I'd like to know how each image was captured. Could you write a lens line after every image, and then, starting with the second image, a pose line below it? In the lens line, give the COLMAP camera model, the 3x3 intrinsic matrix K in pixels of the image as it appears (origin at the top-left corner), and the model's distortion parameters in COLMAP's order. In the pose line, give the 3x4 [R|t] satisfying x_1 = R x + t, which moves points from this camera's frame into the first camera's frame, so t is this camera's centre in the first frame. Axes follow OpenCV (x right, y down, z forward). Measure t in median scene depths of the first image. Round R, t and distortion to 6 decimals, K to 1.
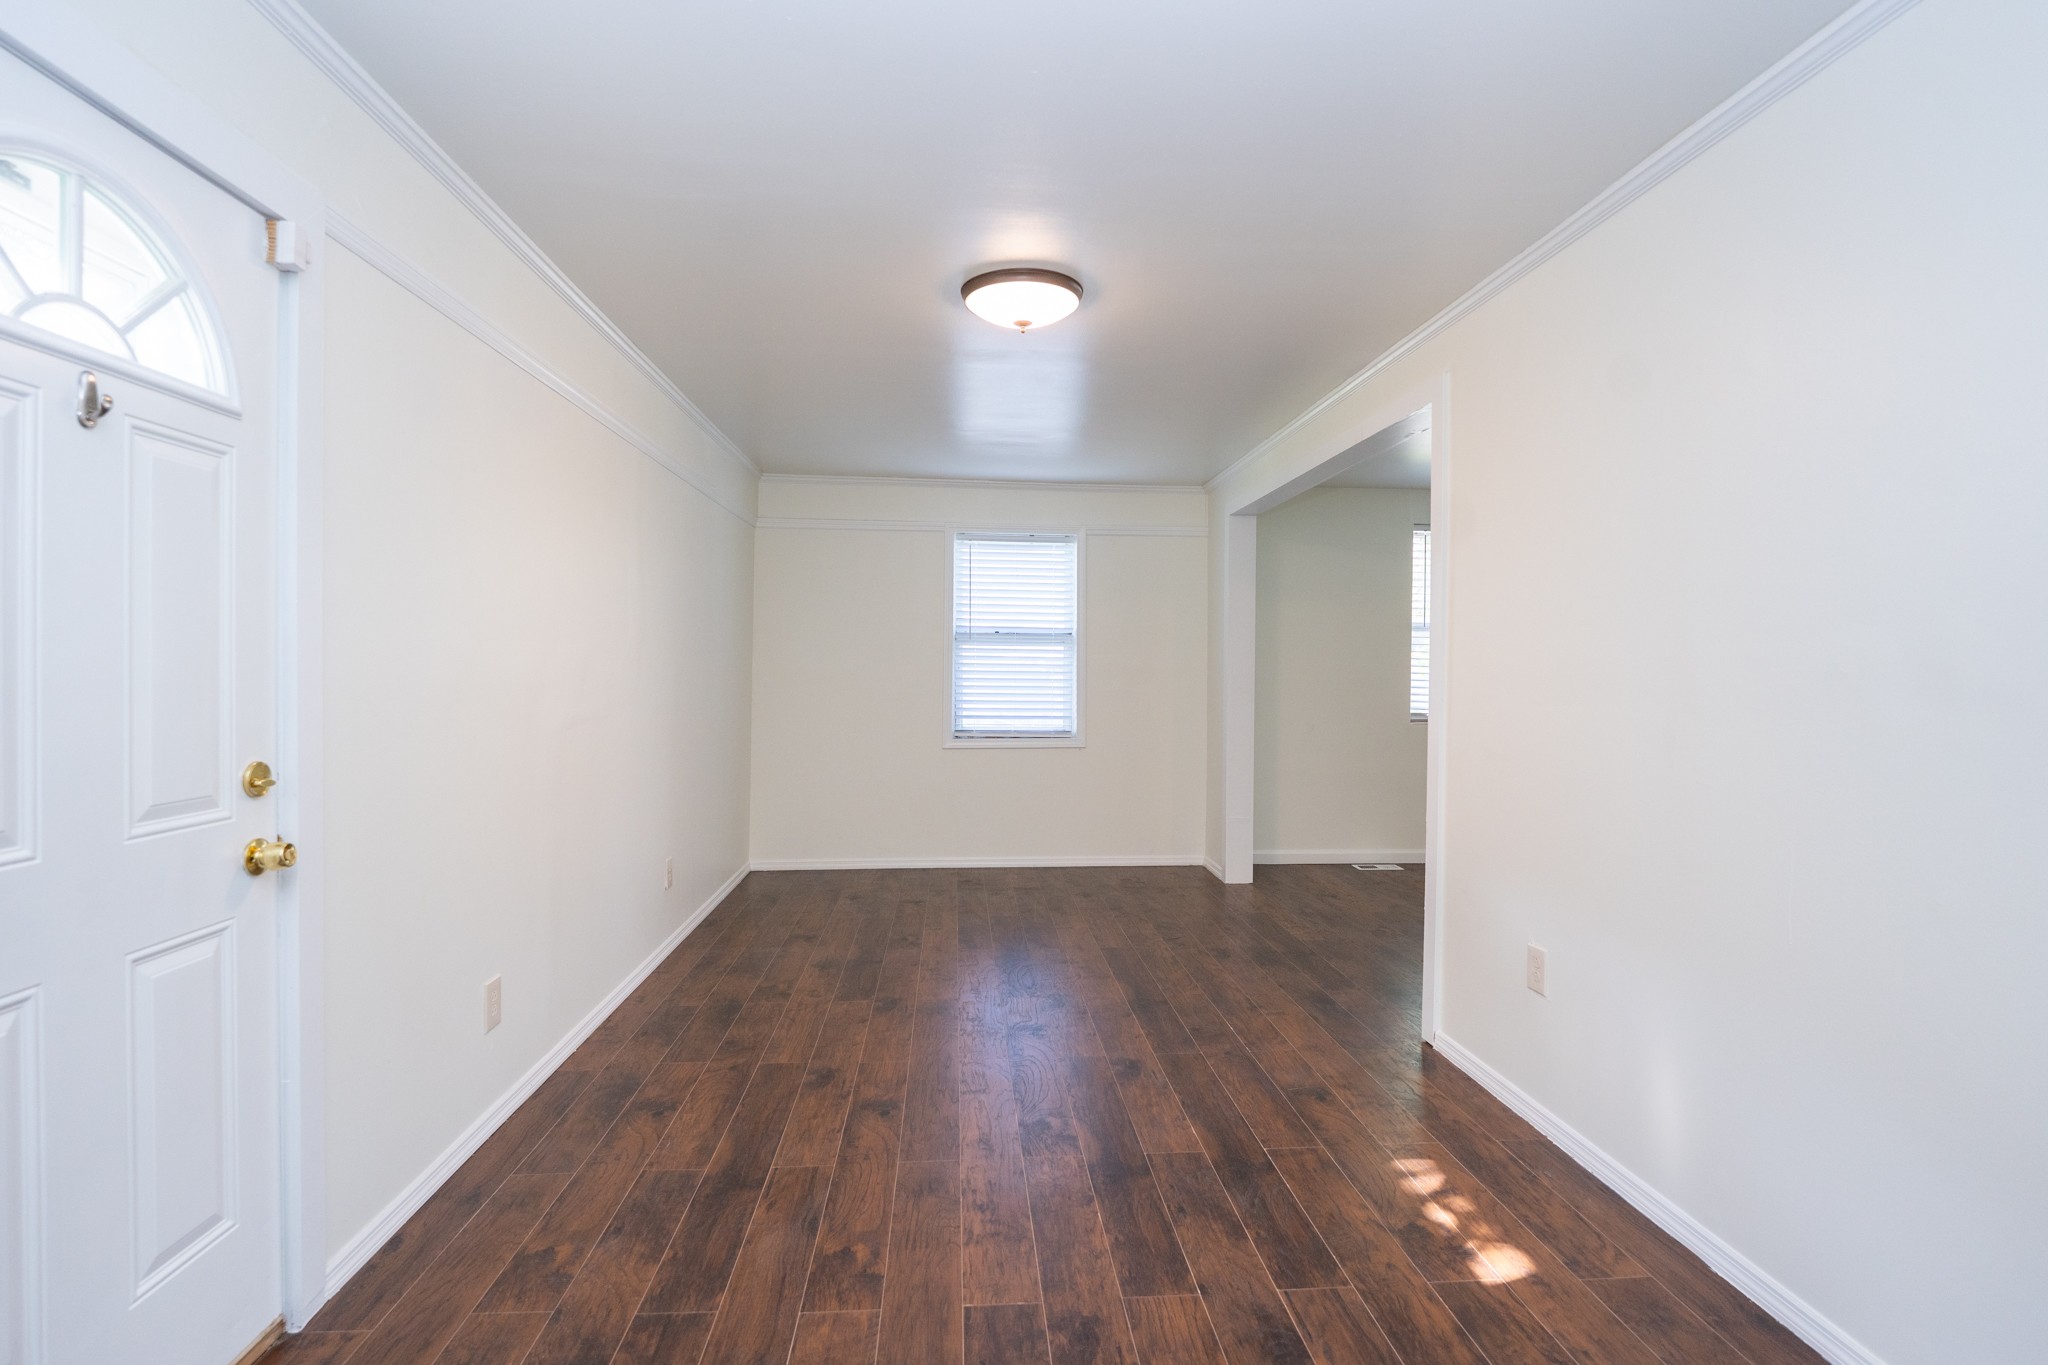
lens RADIAL K [[969.6, 0, 1014.5], [0, 969.6, 682.8], [0, 0, 1]] dist [-0.014519, 0.001392]
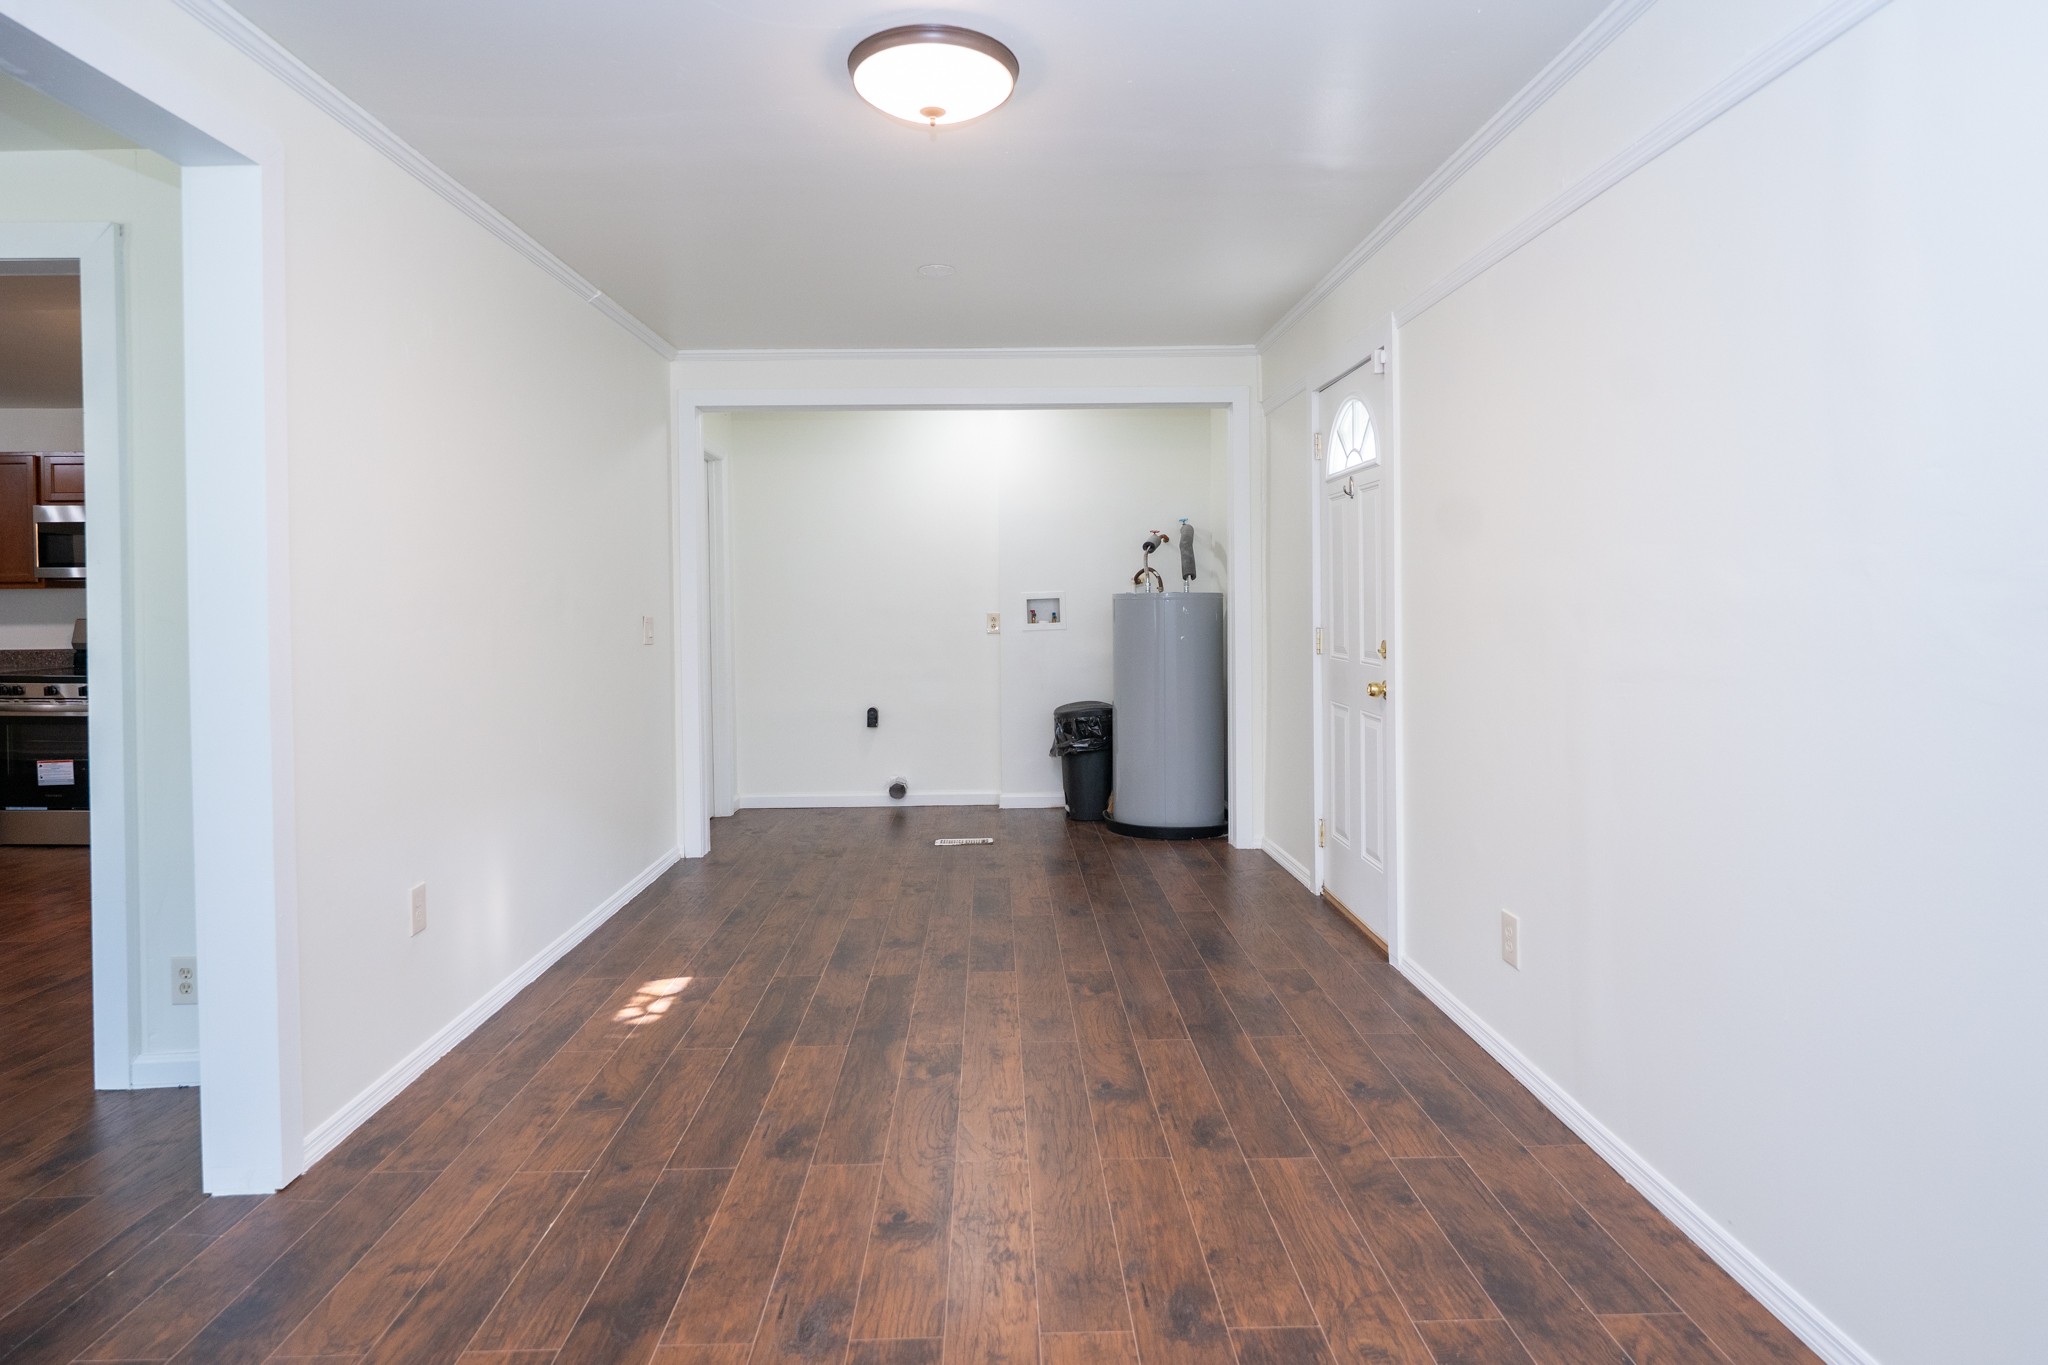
lens RADIAL K [[1099.6, 0, 1022.0], [0, 1099.6, 607.2], [0, 0, 1]] dist [0.001621, -0.002610]
pose [[-0.999357, 0.004532, 0.035557, -0.083824], [0.005454, 0.999650, 0.025890, -0.022395], [-0.035427, 0.026067, -0.999032, 1.797768]]
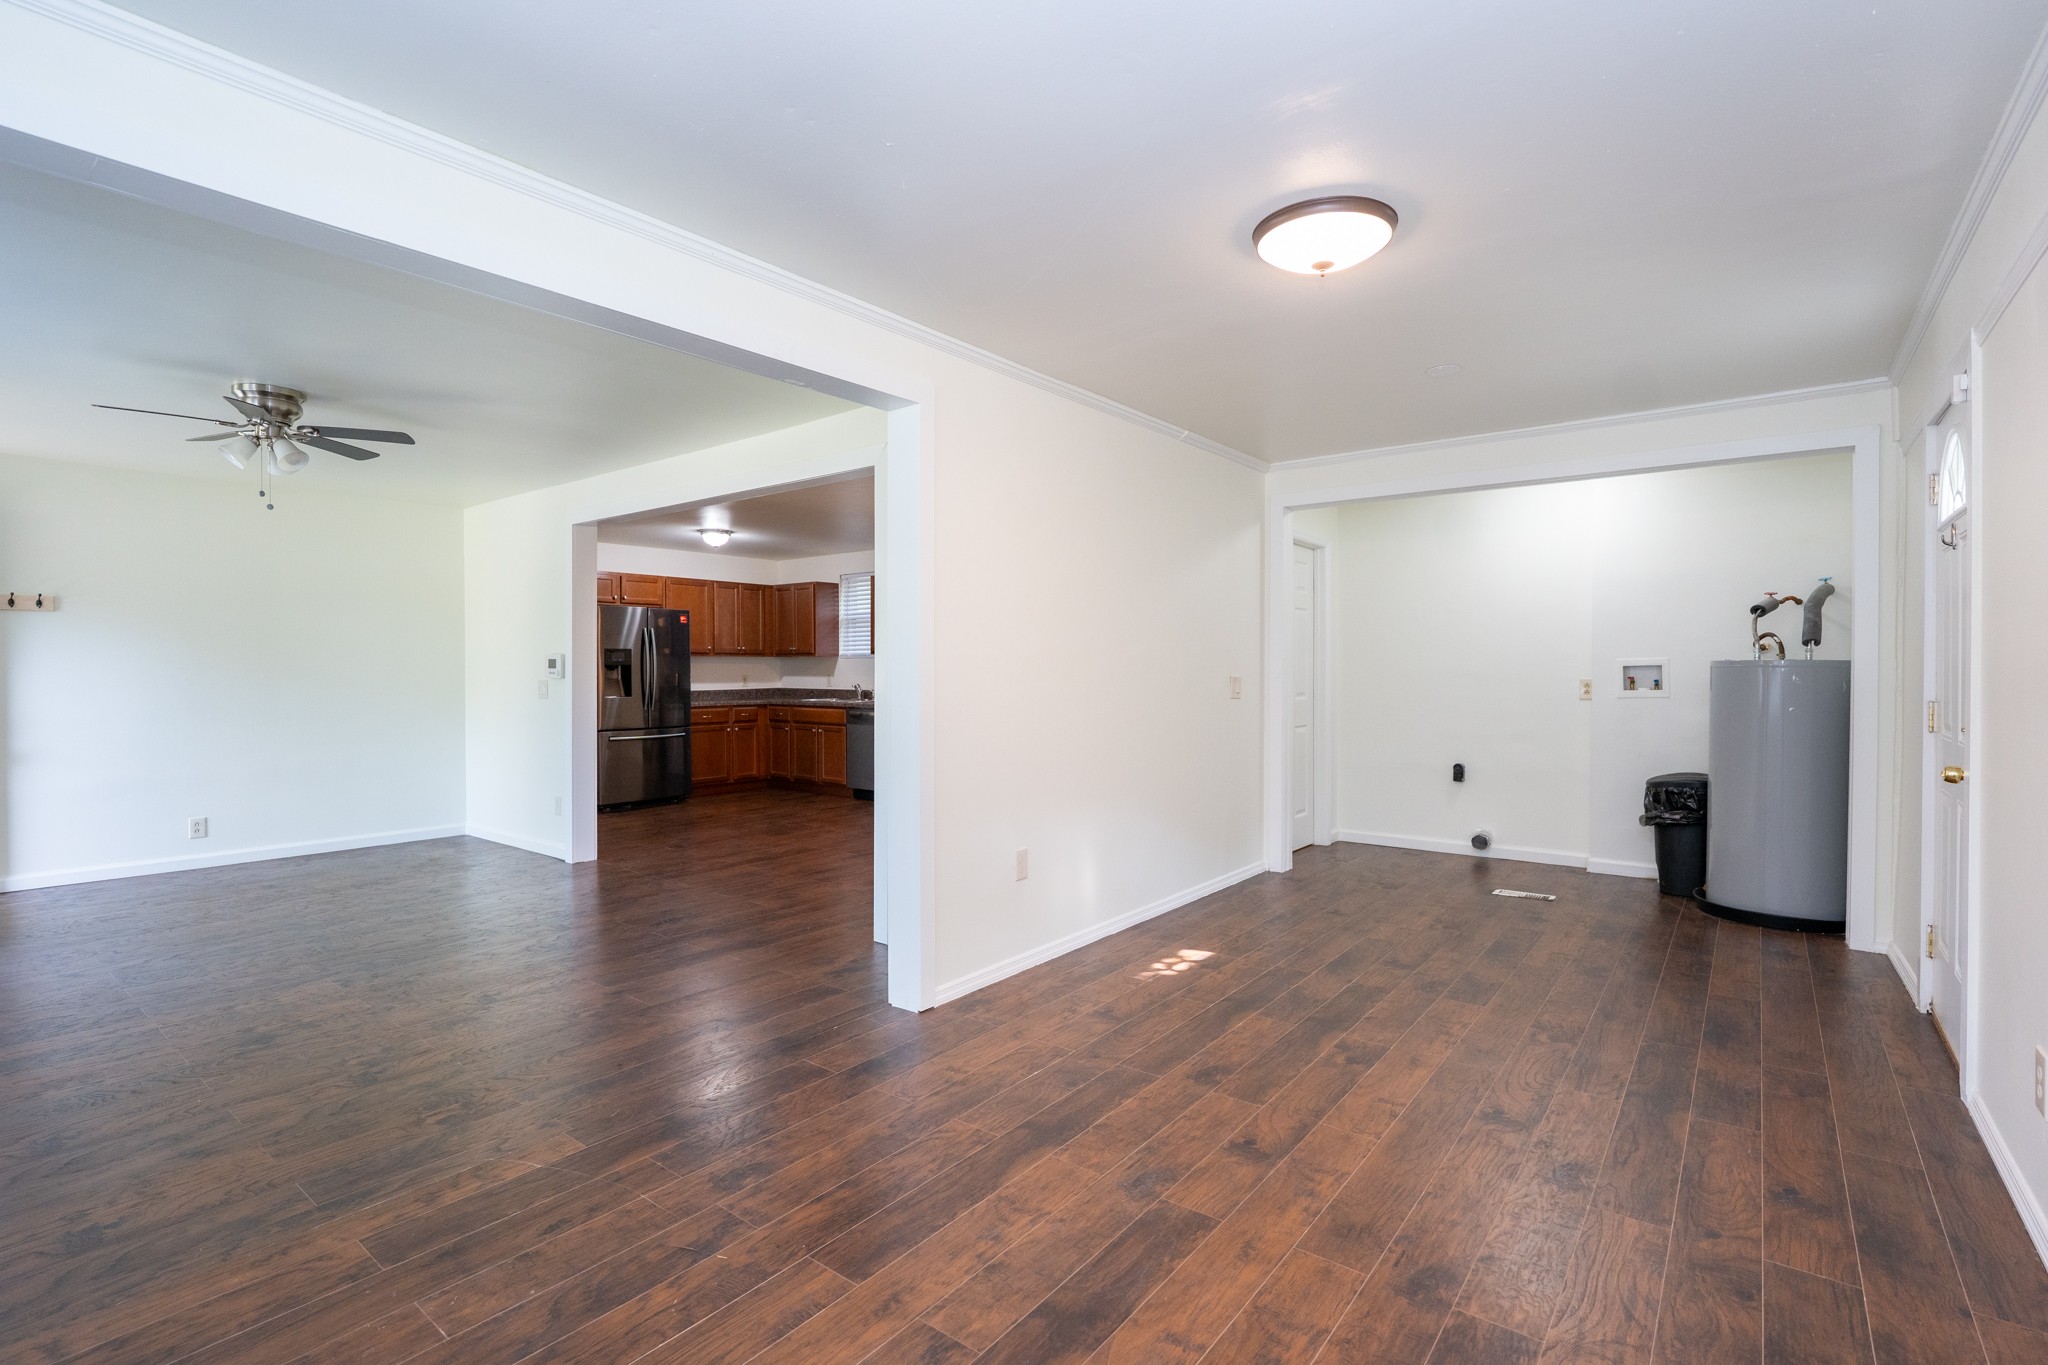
lens RADIAL K [[956.4, 0, 1020.9], [0, 956.4, 677.3], [0, 0, 1]] dist [-0.014824, 0.000200]
pose [[-0.748420, -0.011135, 0.663132, -0.361242], [0.009228, 0.999587, 0.027200, -0.021282], [-0.663161, 0.026477, -0.748008, 1.810531]]
